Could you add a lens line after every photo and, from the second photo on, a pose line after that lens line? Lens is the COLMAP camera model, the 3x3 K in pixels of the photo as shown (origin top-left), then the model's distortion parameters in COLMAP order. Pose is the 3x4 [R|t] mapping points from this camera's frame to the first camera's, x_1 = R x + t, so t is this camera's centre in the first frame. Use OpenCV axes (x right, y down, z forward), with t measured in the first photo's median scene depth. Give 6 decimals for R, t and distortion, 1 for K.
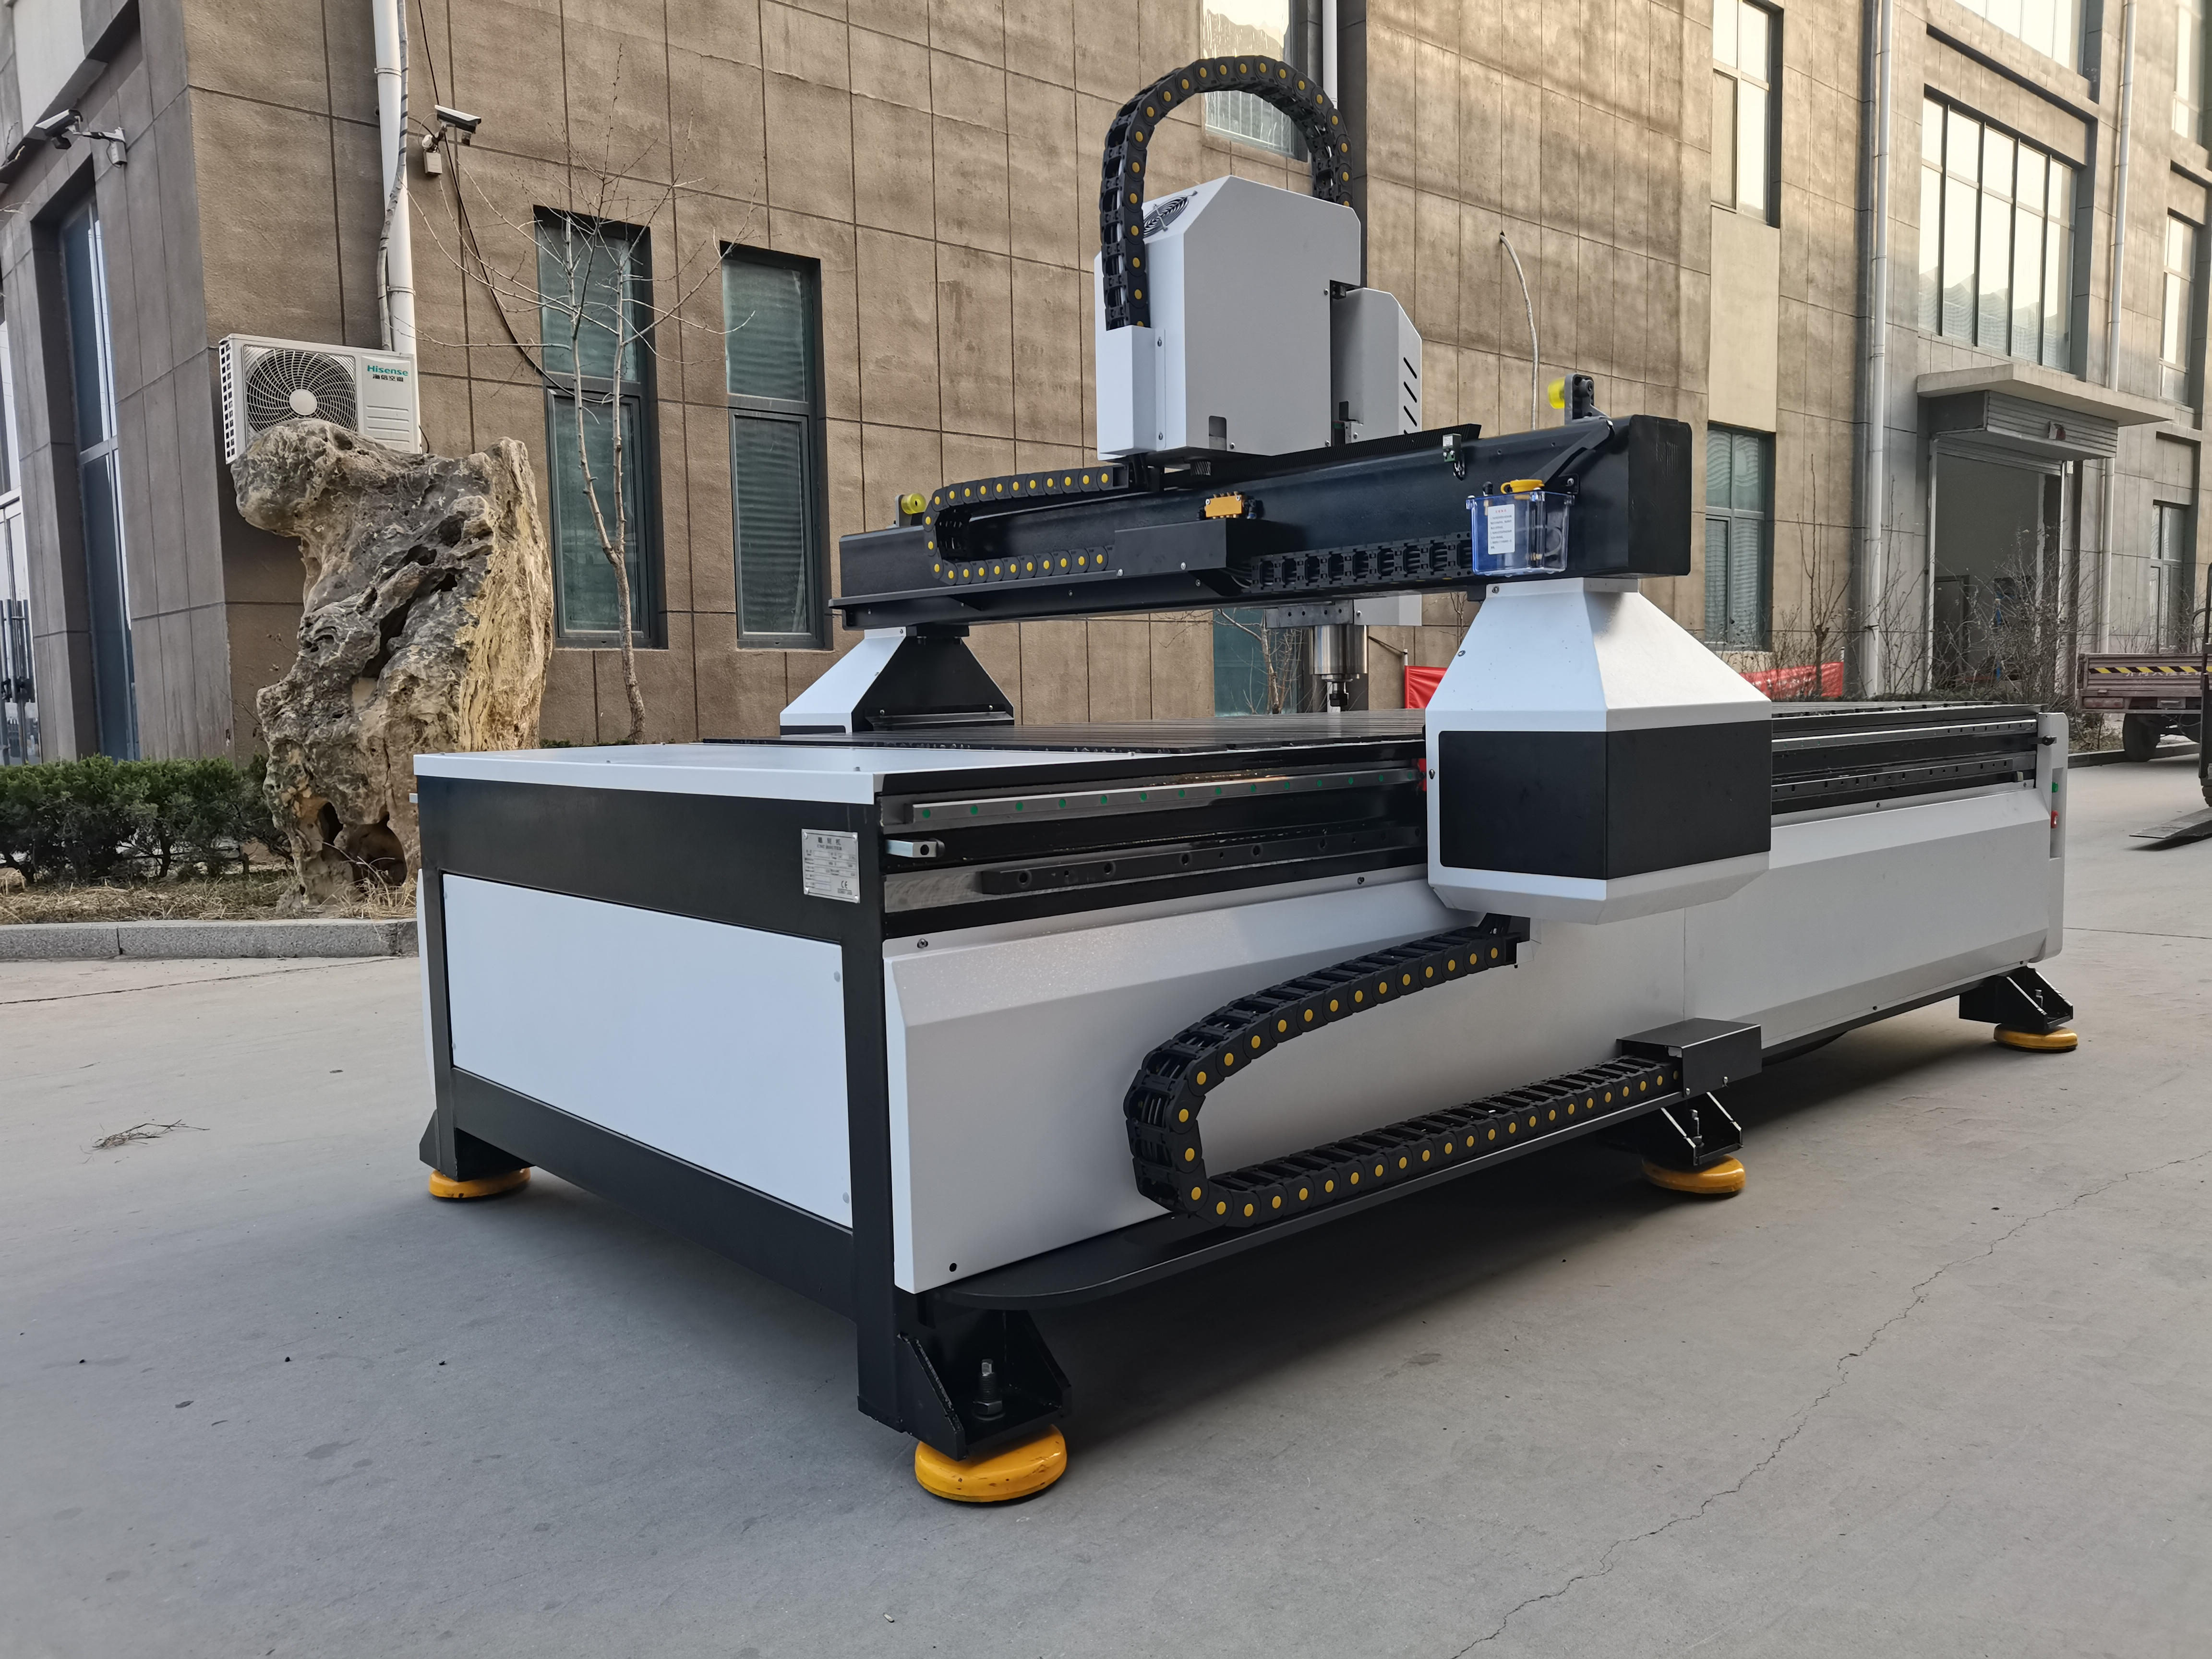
lens RADIAL K [[1673.8, 0, 1112.6], [0, 1673.8, 823.1], [0, 0, 1]] dist [0.035595, 0.003011]
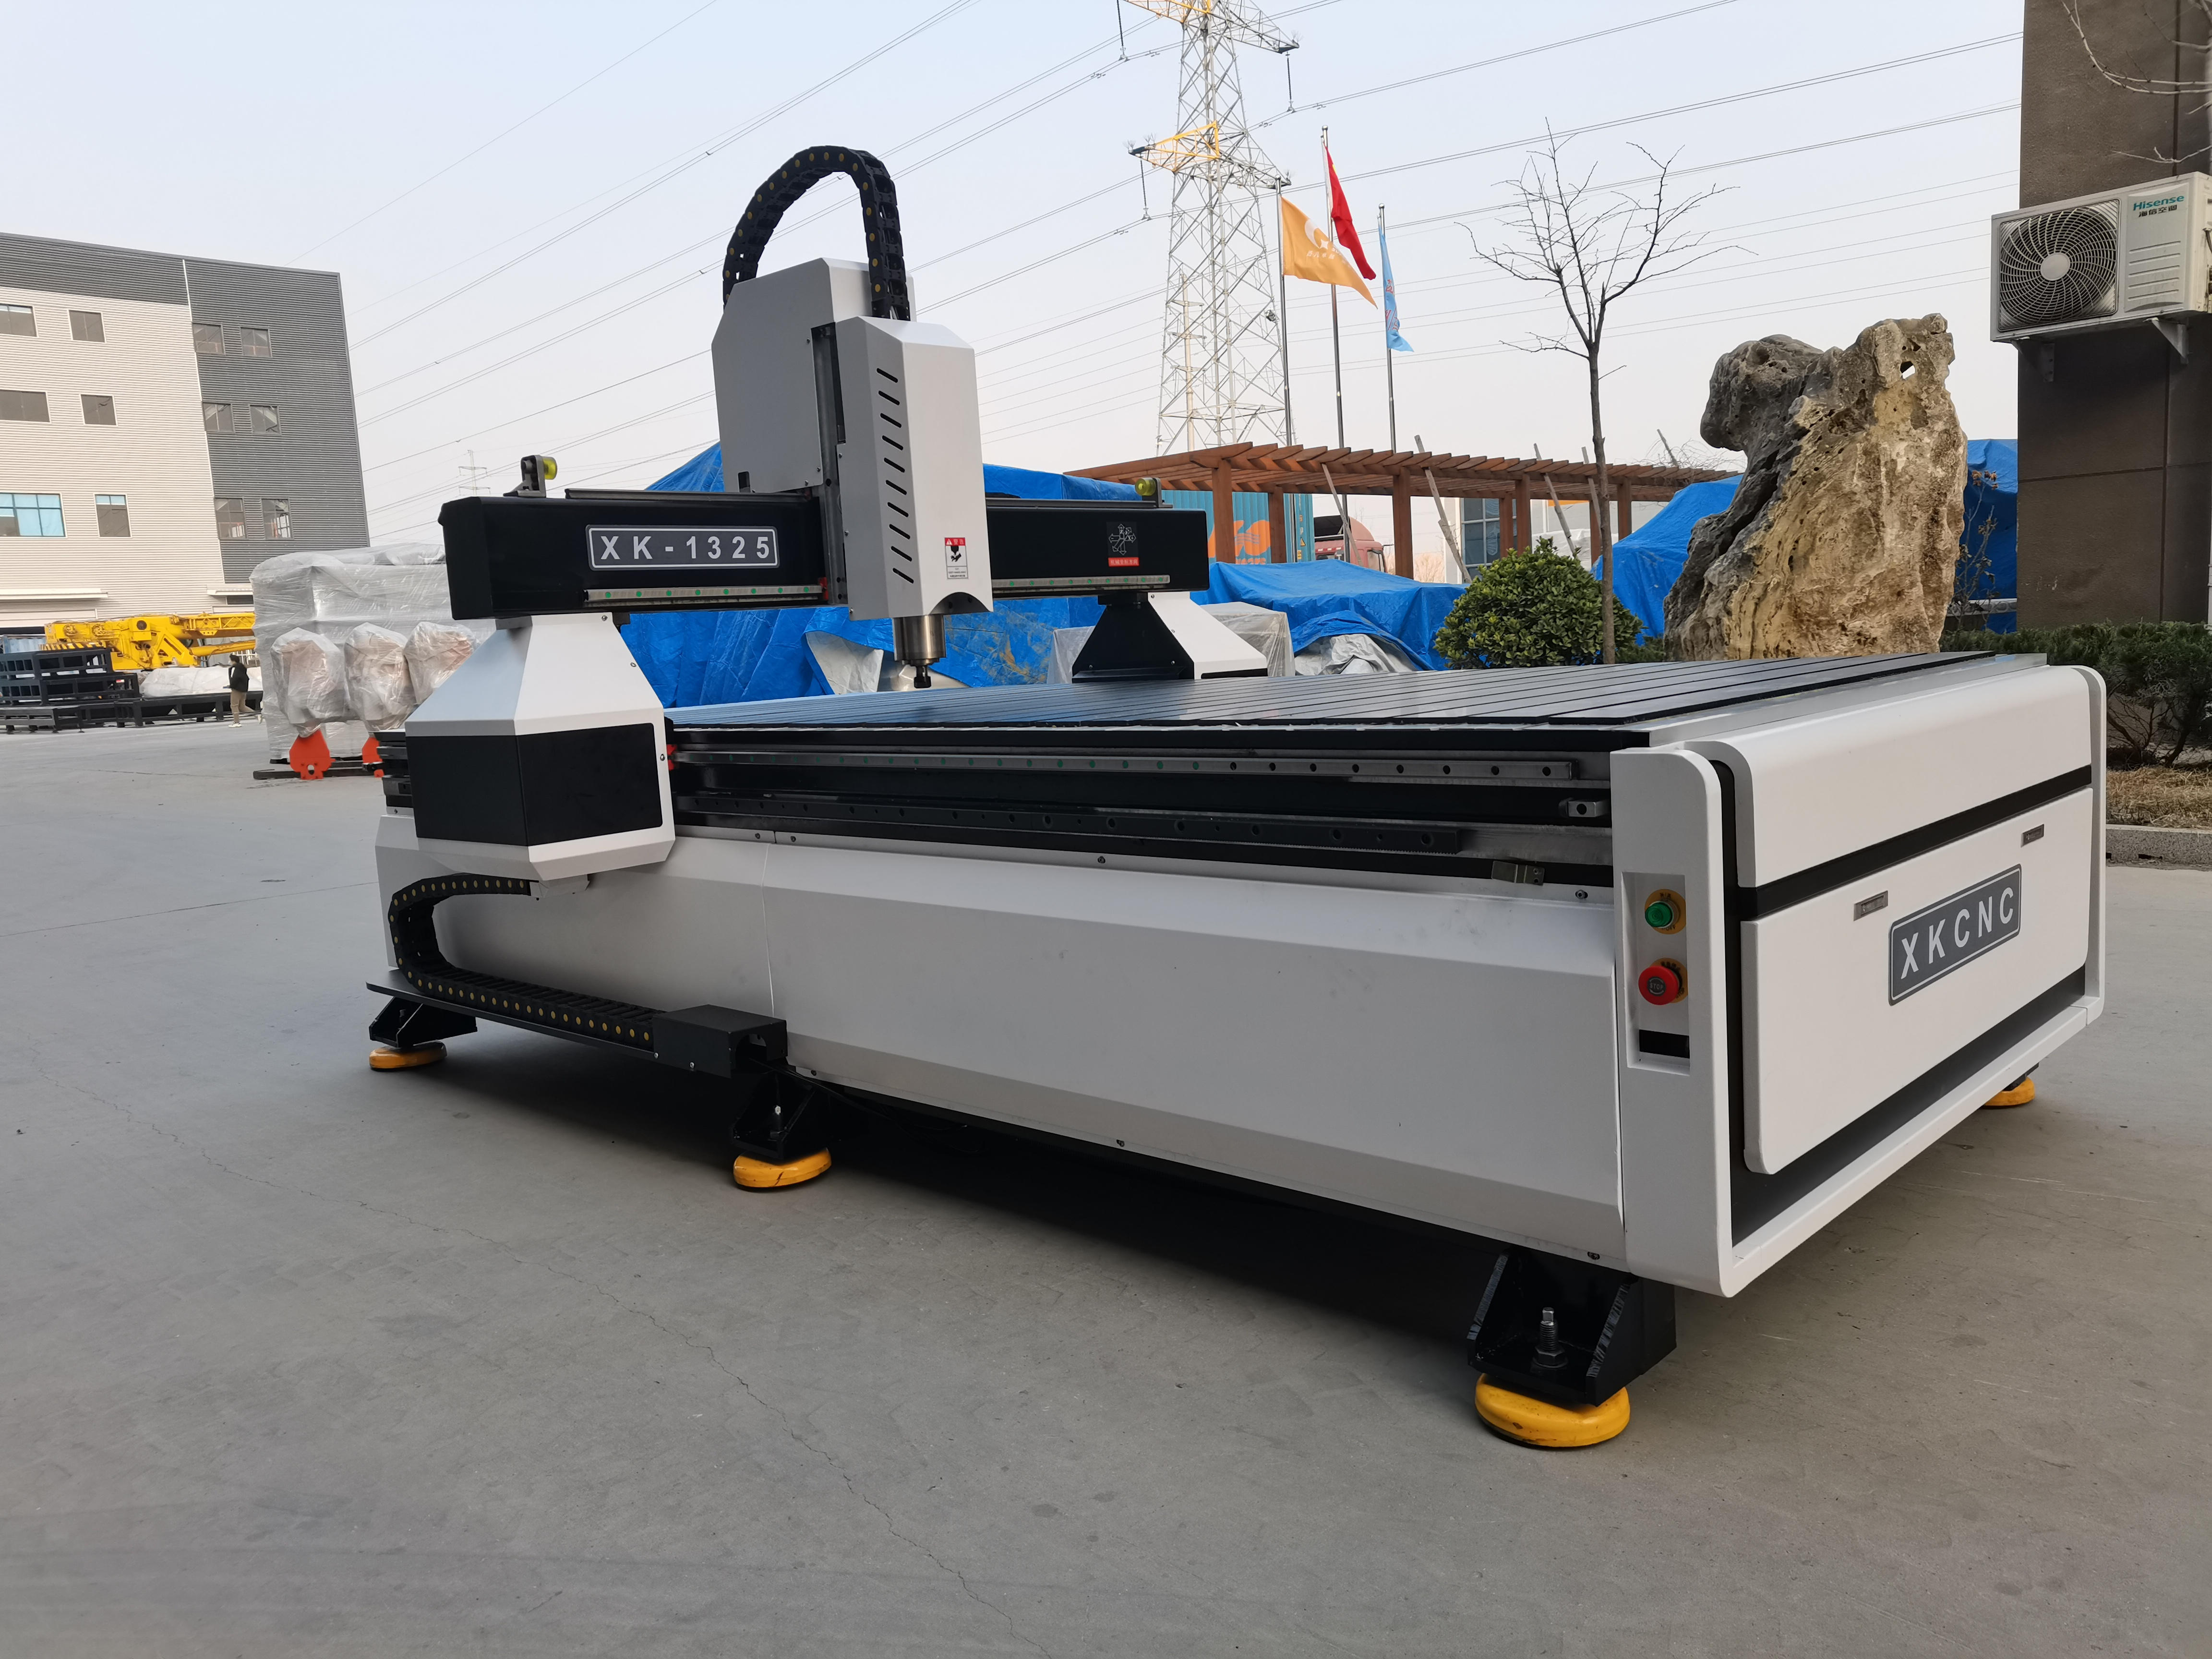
lens RADIAL K [[1673.8, 0, 1112.6], [0, 1673.8, 823.1], [0, 0, 1]] dist [0.035595, 0.003011]
pose [[0.085005, 0.136161, -0.987033, 1.060547], [-0.027545, 0.990561, 0.134275, -0.113856], [0.996000, 0.015774, 0.087953, 0.873688]]
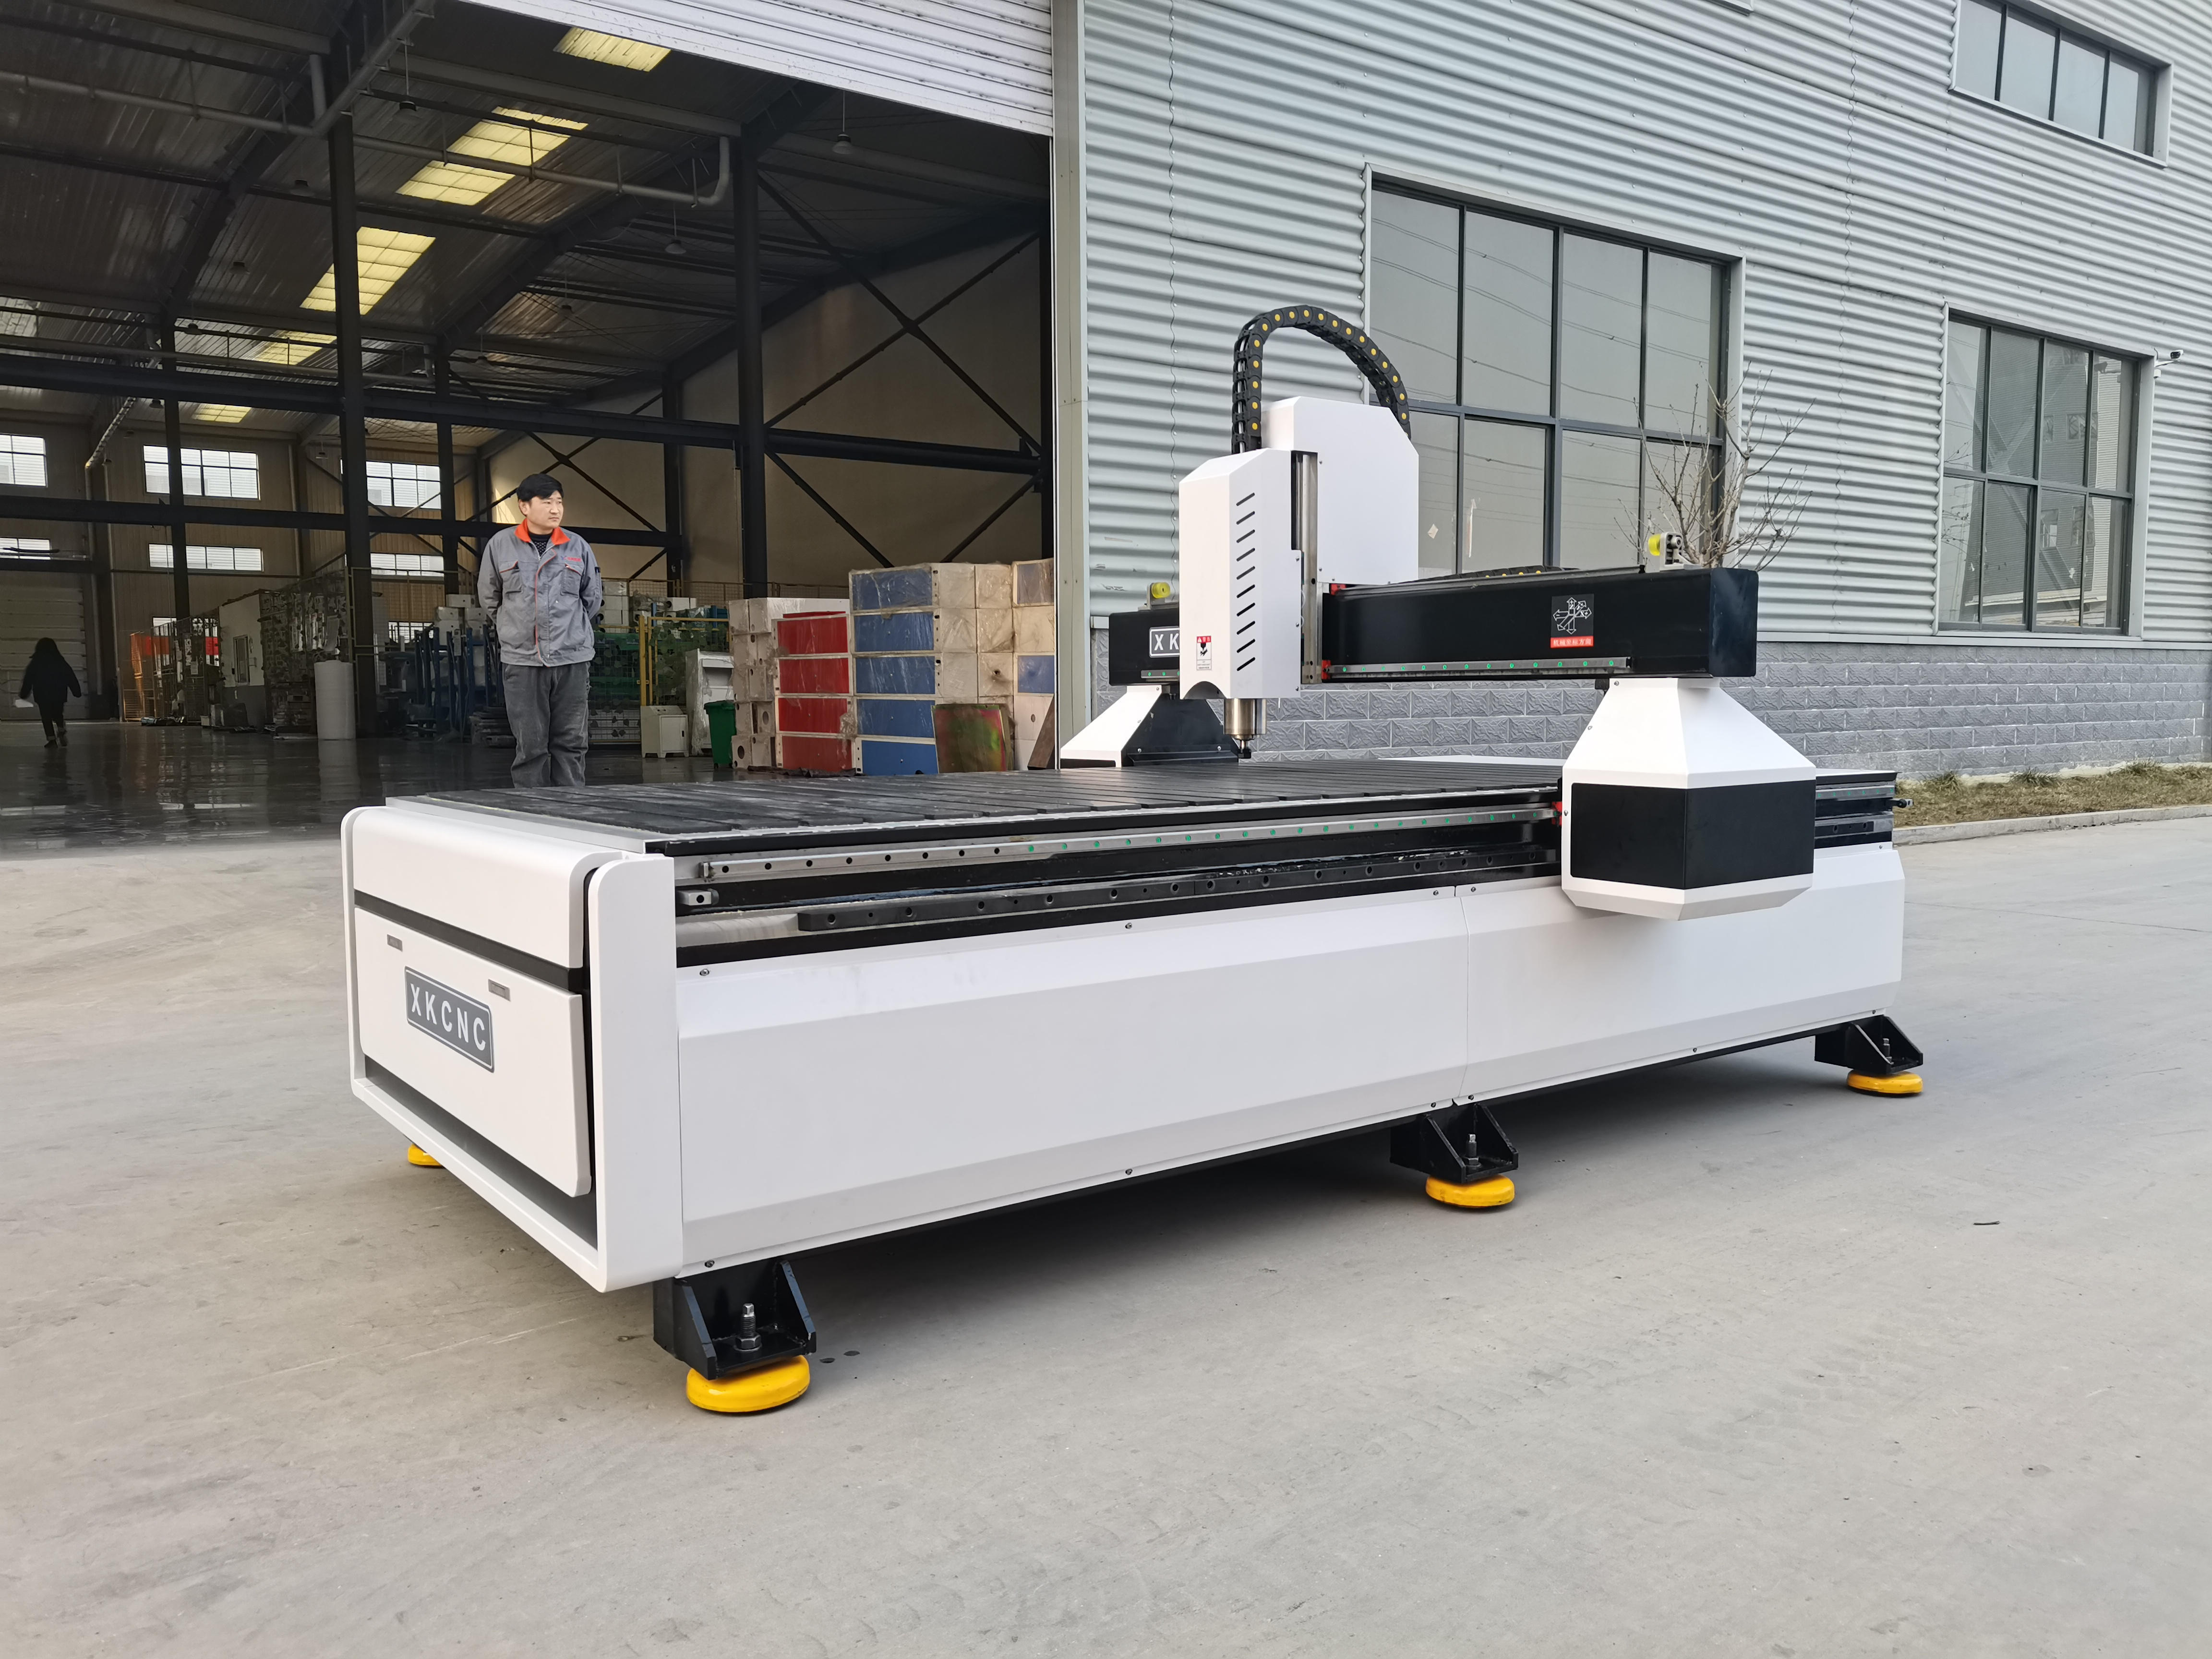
lens RADIAL K [[1673.8, 0, 1112.6], [0, 1673.8, 823.1], [0, 0, 1]] dist [0.035595, 0.003011]
pose [[-0.994515, 0.024938, 0.101581, 0.071785], [0.040753, 0.986802, 0.156721, -0.197112], [-0.096332, 0.160001, -0.982405, 1.978233]]
